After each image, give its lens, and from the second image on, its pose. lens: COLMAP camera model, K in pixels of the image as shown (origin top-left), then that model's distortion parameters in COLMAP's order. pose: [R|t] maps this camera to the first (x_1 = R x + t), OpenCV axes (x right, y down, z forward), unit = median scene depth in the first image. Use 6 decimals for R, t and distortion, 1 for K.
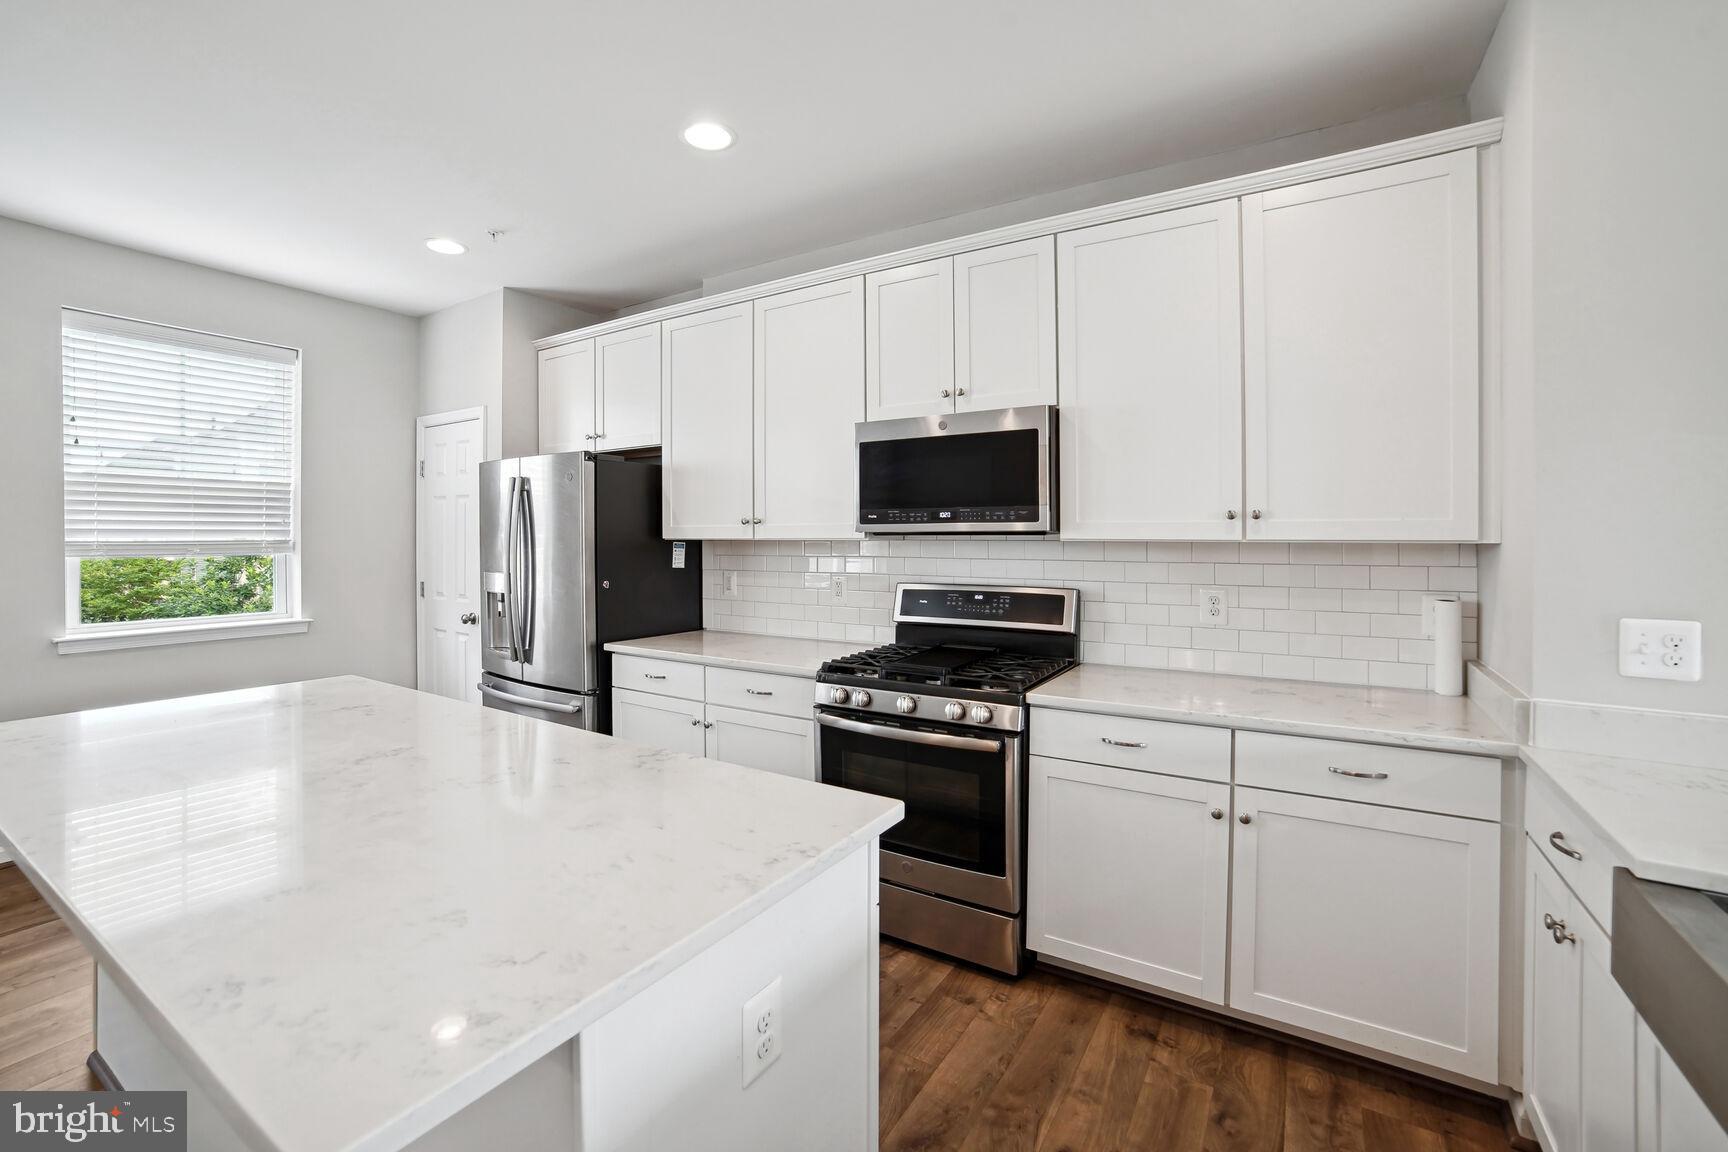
lens RADIAL K [[726.2, 0, 830.4], [0, 726.2, 555.5], [0, 0, 1]] dist [-0.029590, 0.000306]
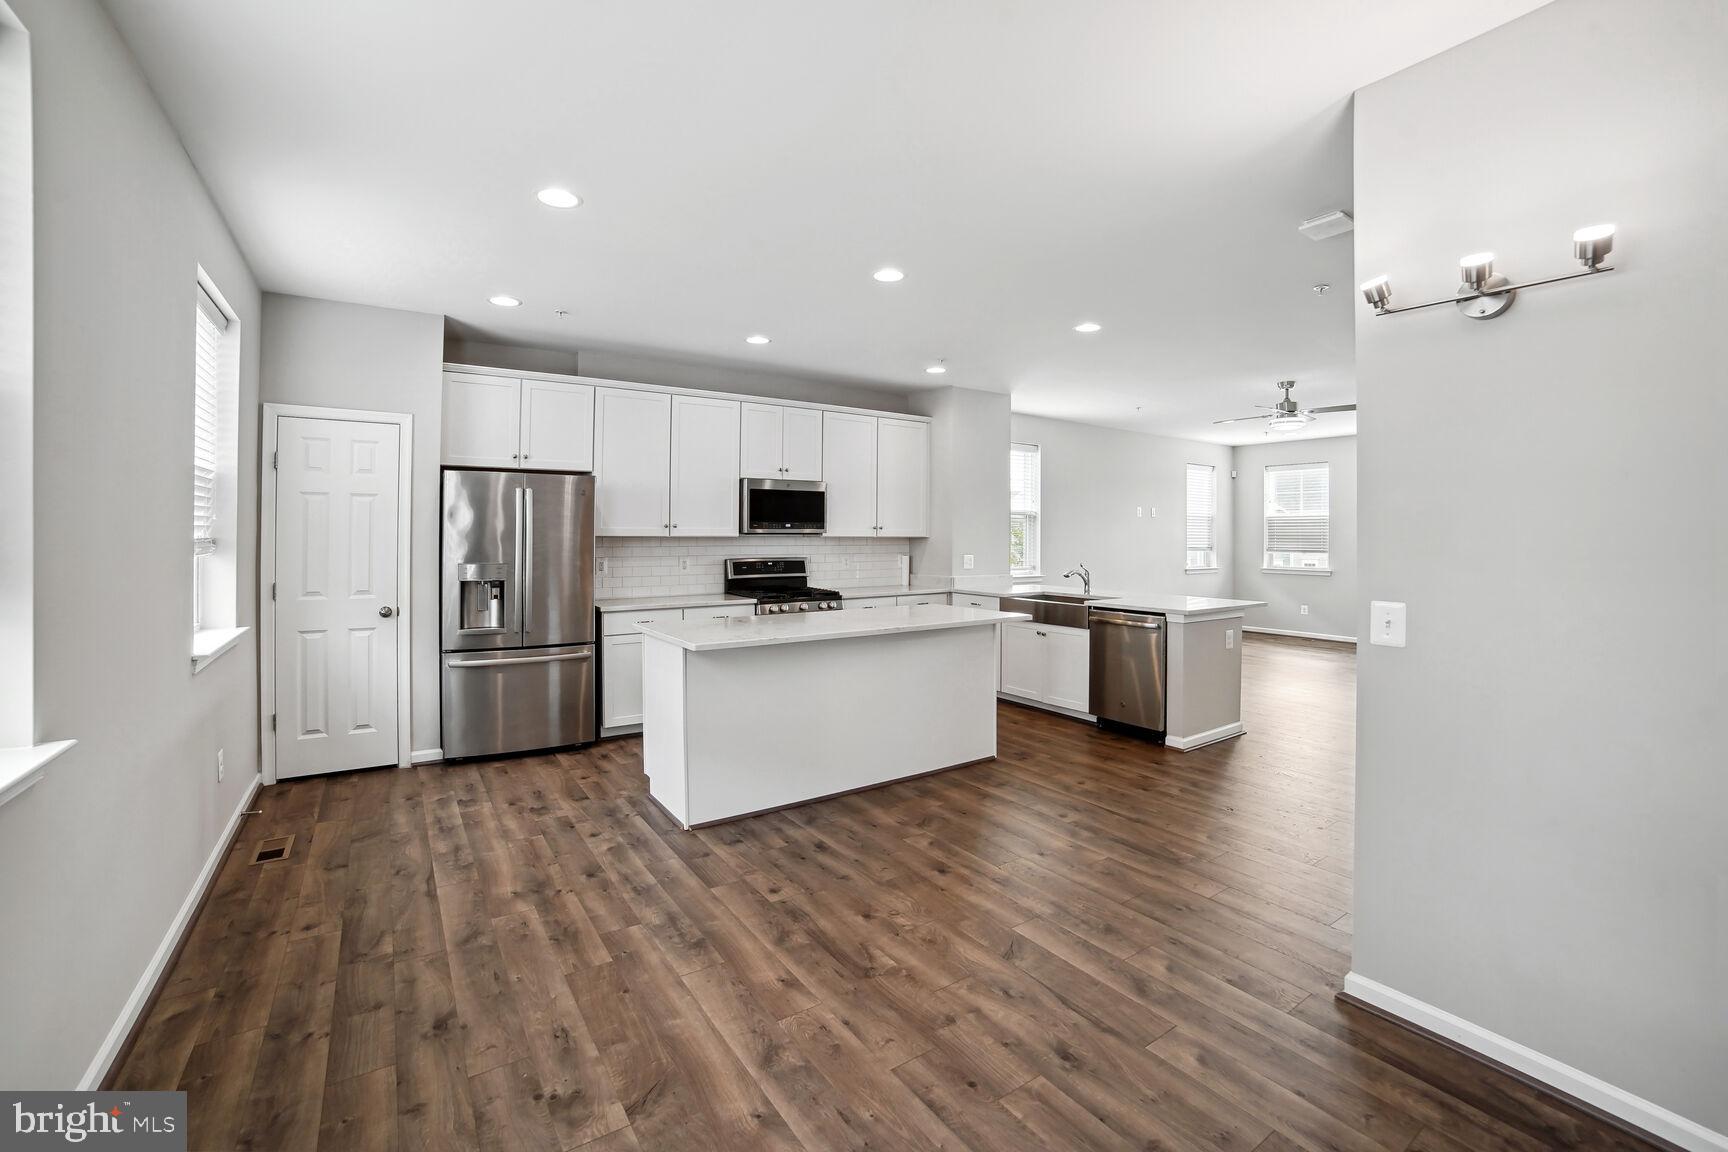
lens RADIAL K [[795.2, 0, 827.4], [0, 795.2, 525.0], [0, 0, 1]] dist [-0.001383, -0.000003]
pose [[0.406811, 0.009773, 0.913460, -1.877943], [0.017718, 0.999670, -0.018586, -0.009219], [-0.913340, 0.023745, 0.406504, -0.099241]]
